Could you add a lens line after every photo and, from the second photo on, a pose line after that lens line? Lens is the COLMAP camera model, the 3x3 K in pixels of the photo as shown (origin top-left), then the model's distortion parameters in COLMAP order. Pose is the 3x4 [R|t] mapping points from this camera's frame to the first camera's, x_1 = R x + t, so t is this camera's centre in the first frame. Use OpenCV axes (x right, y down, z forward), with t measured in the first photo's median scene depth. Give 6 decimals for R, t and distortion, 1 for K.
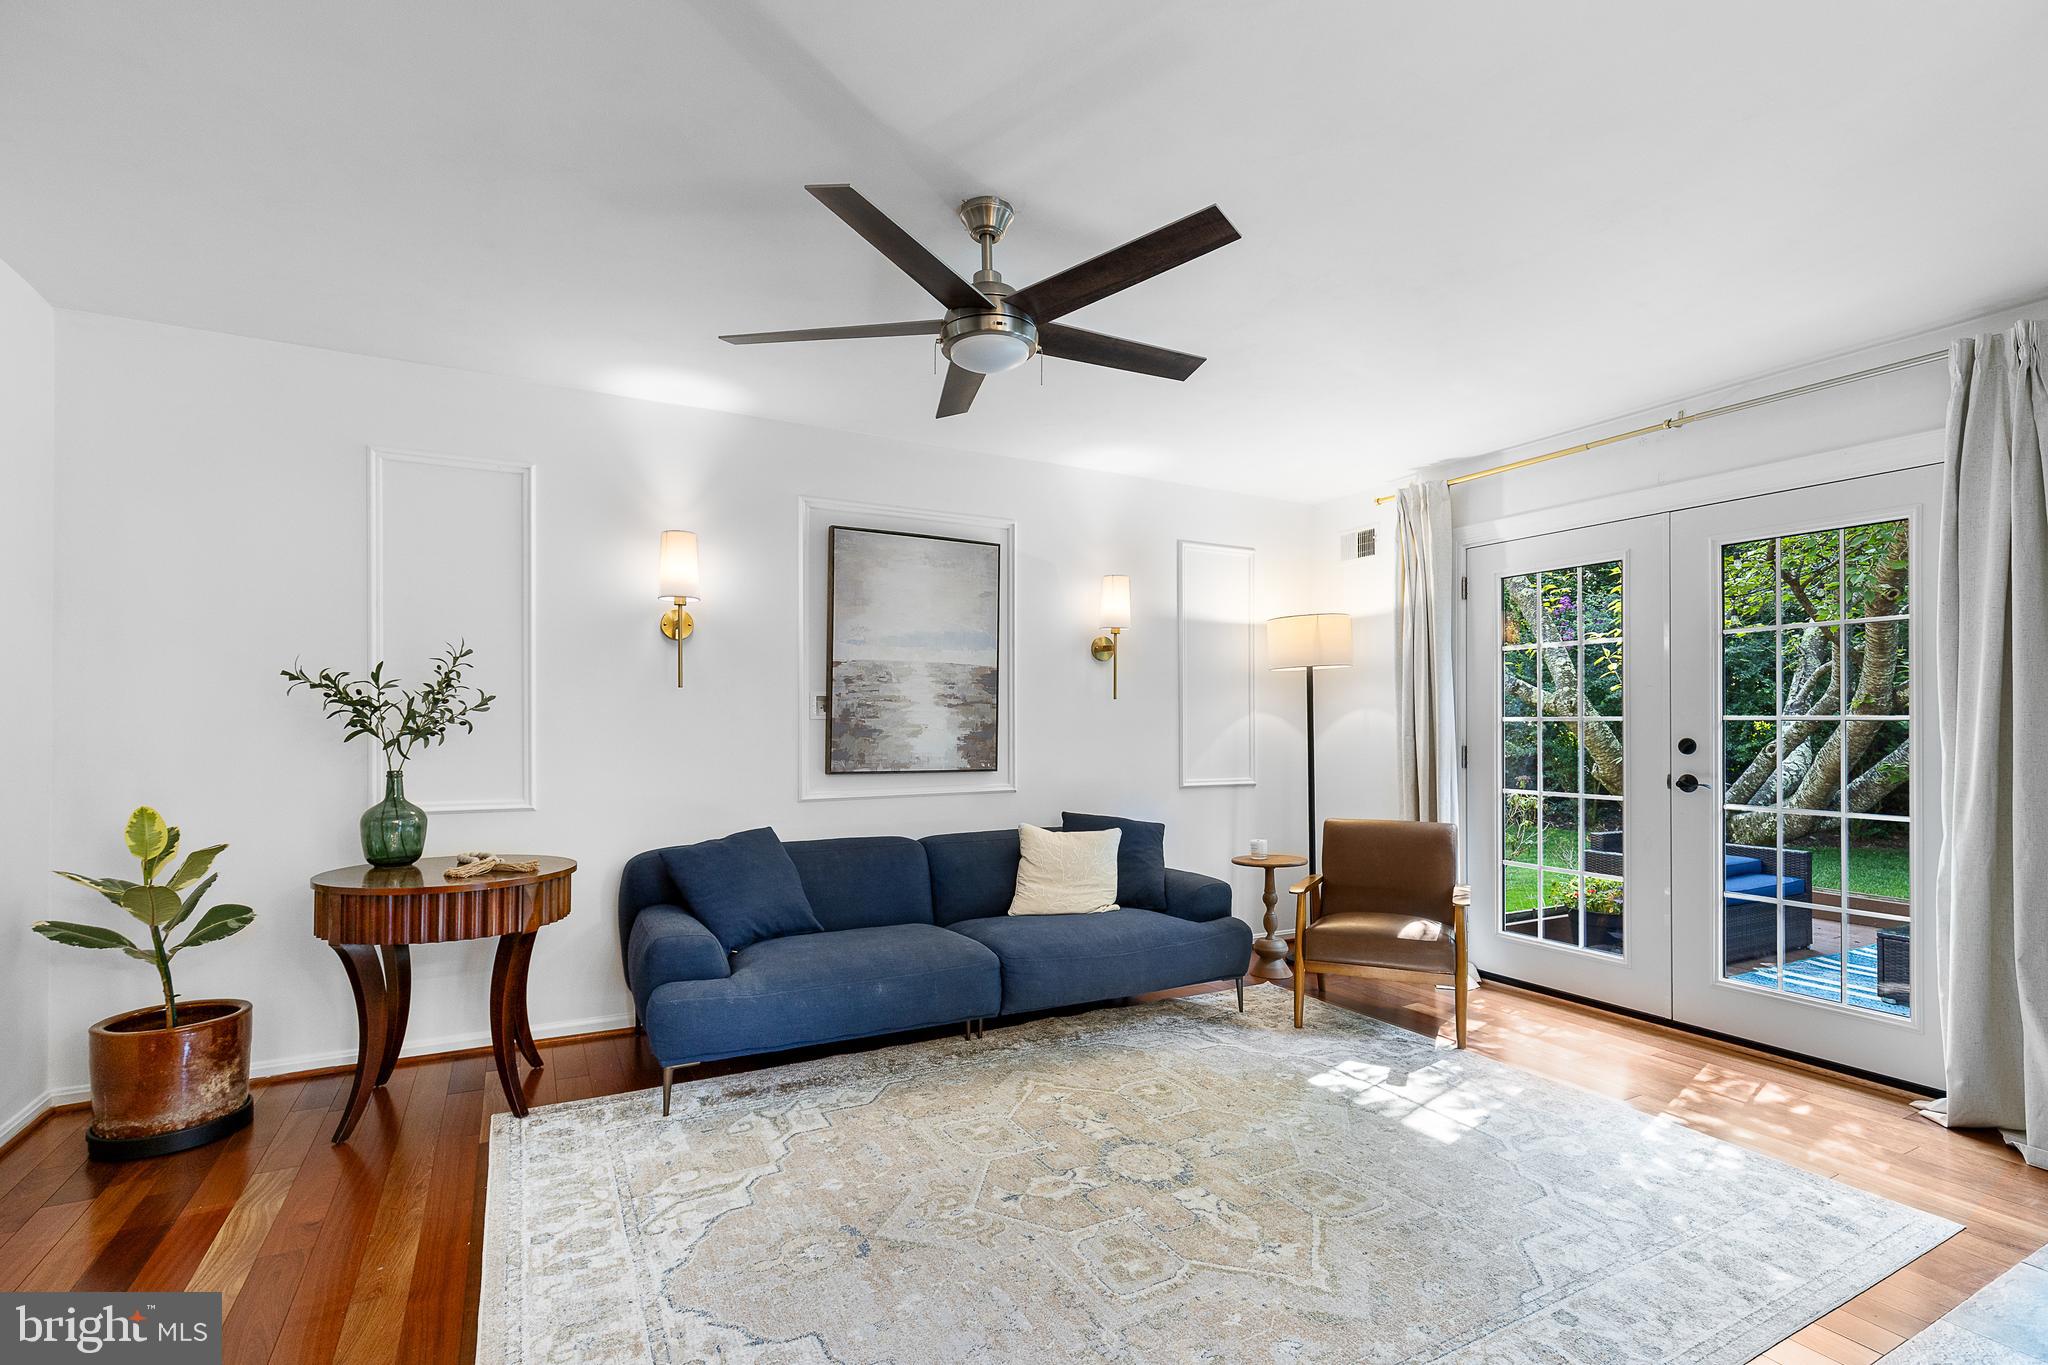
lens RADIAL K [[944.0, 0, 1030.5], [0, 944.0, 716.2], [0, 0, 1]] dist [0.002910, -0.000294]
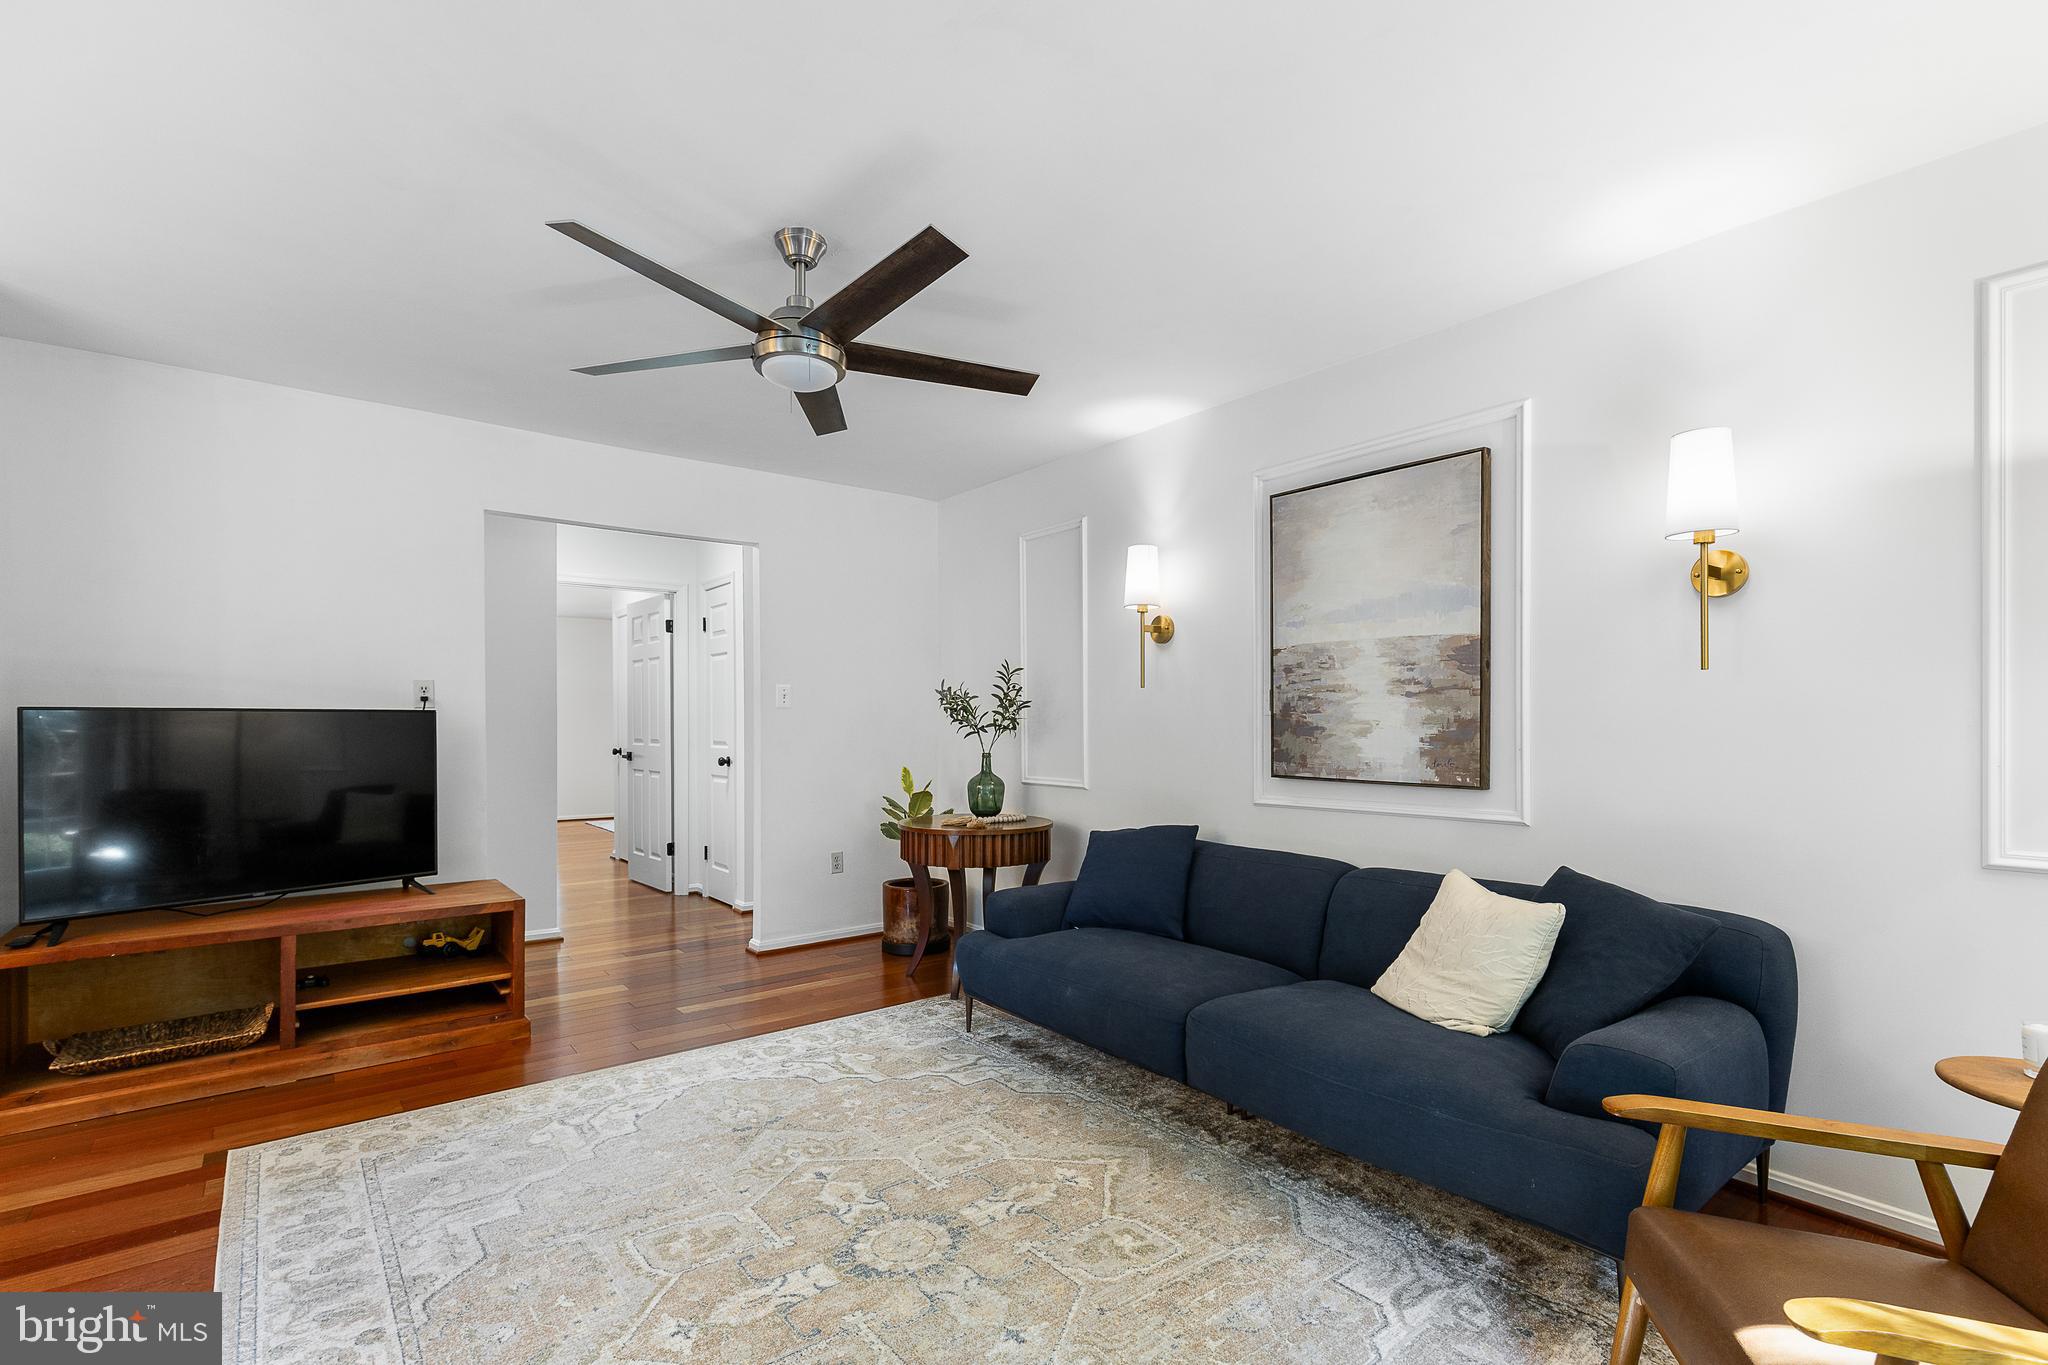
lens RADIAL K [[931.5, 0, 1032.0], [0, 931.5, 727.7], [0, 0, 1]] dist [0.003146, -0.001020]
pose [[0.176887, 0.002789, -0.984227, 0.743489], [0.009984, 0.999939, 0.004628, 0.010886], [0.984180, -0.010645, 0.176849, 0.761167]]
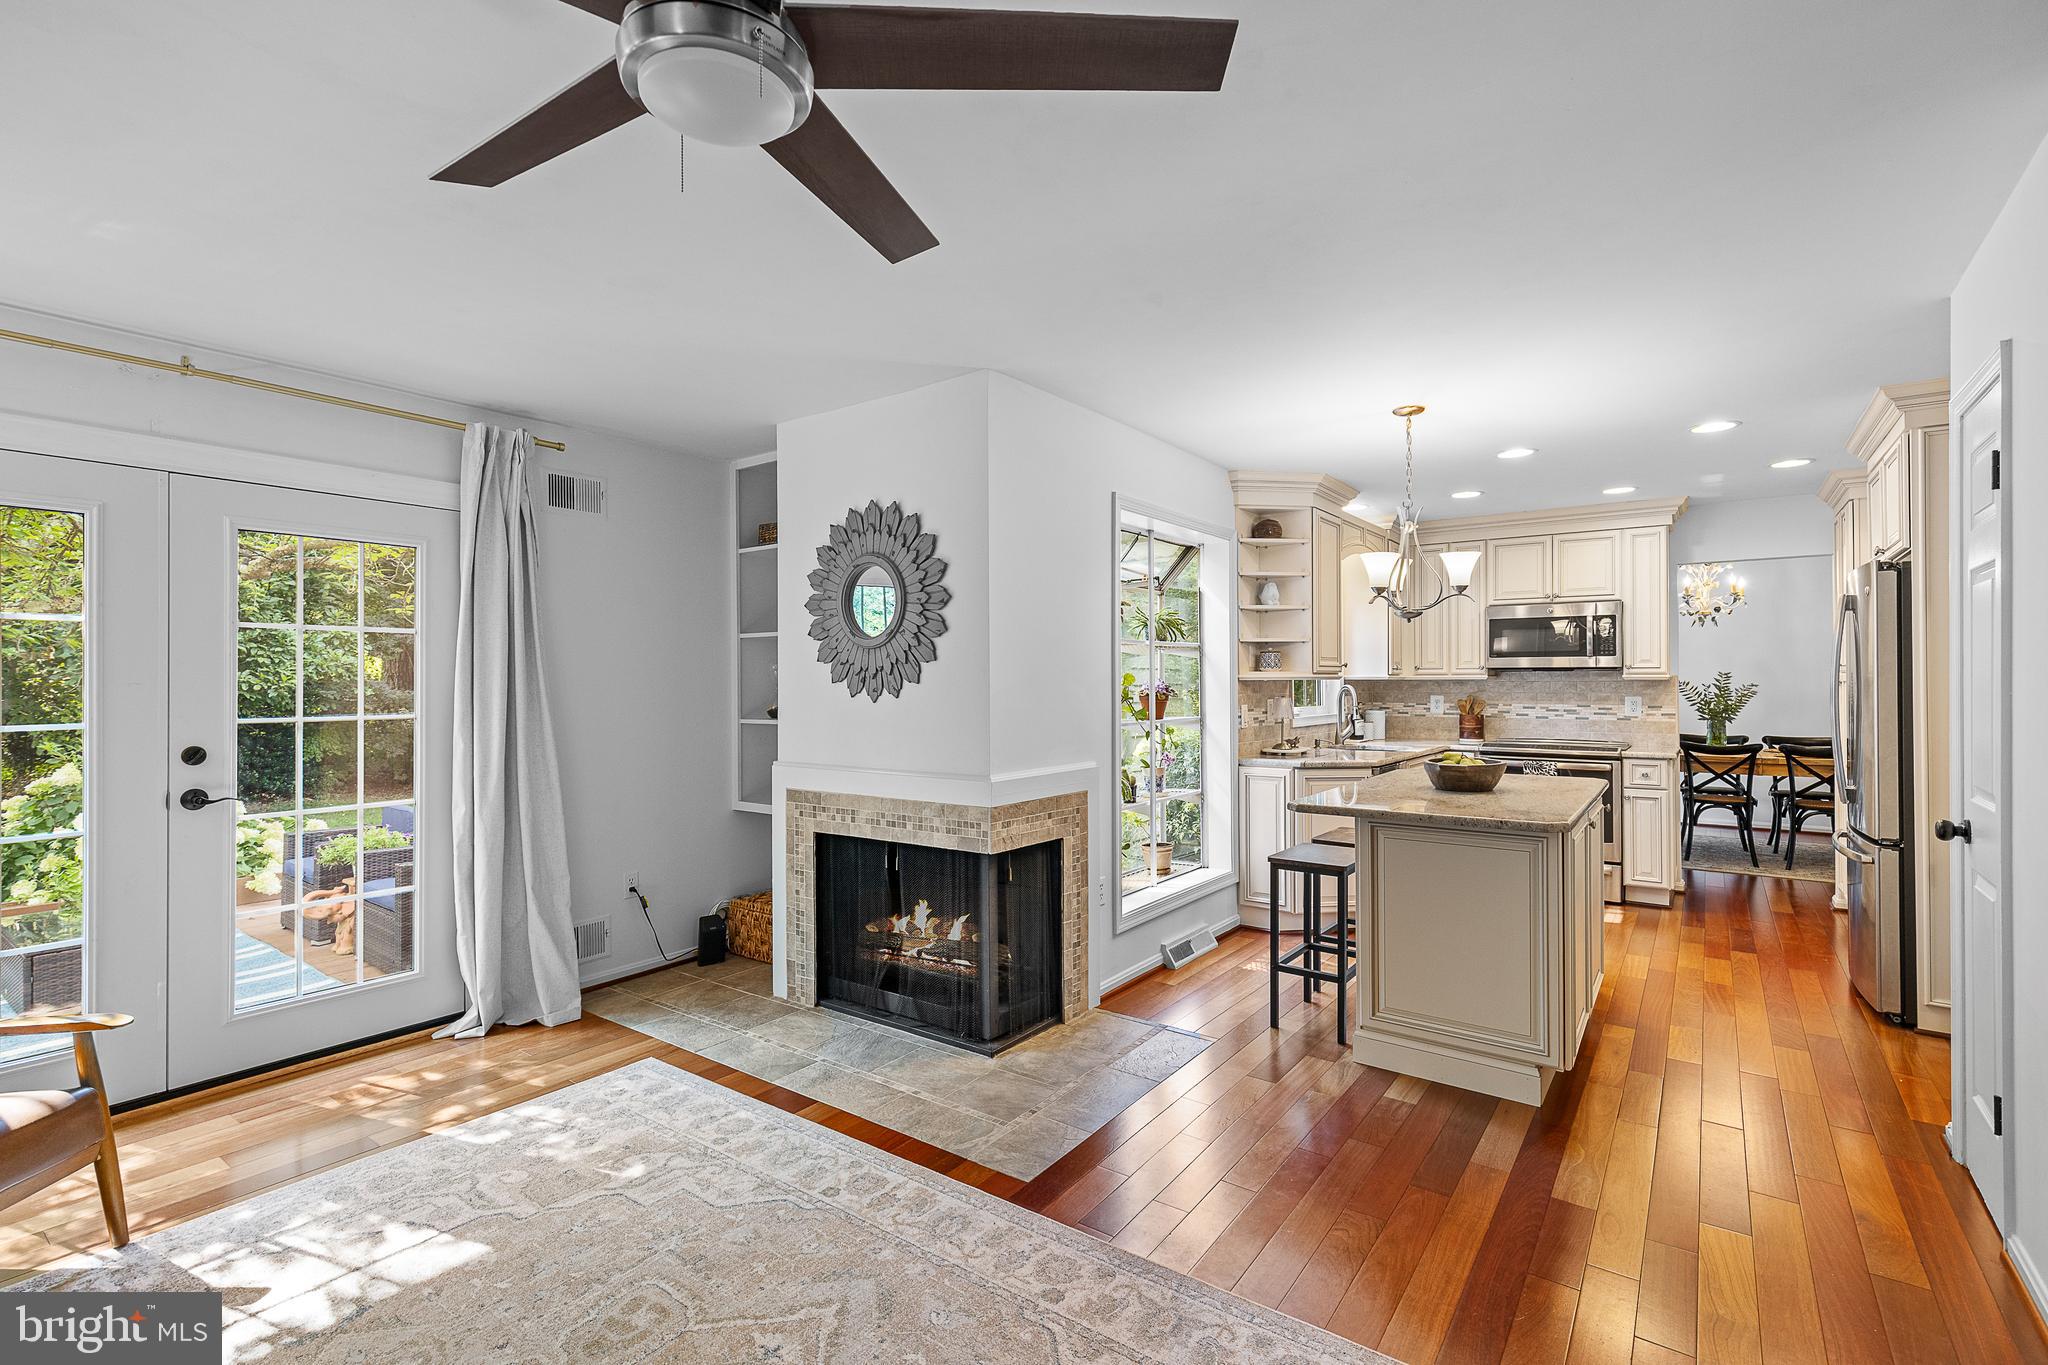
lens RADIAL K [[932.9, 0, 1012.3], [0, 932.9, 673.9], [0, 0, 1]] dist [0.006753, -0.000360]
pose [[-0.420356, 0.003237, 0.907354, -0.417806], [-0.005636, 0.999965, -0.006178, -0.045072], [-0.907342, -0.007711, -0.420323, 0.762737]]
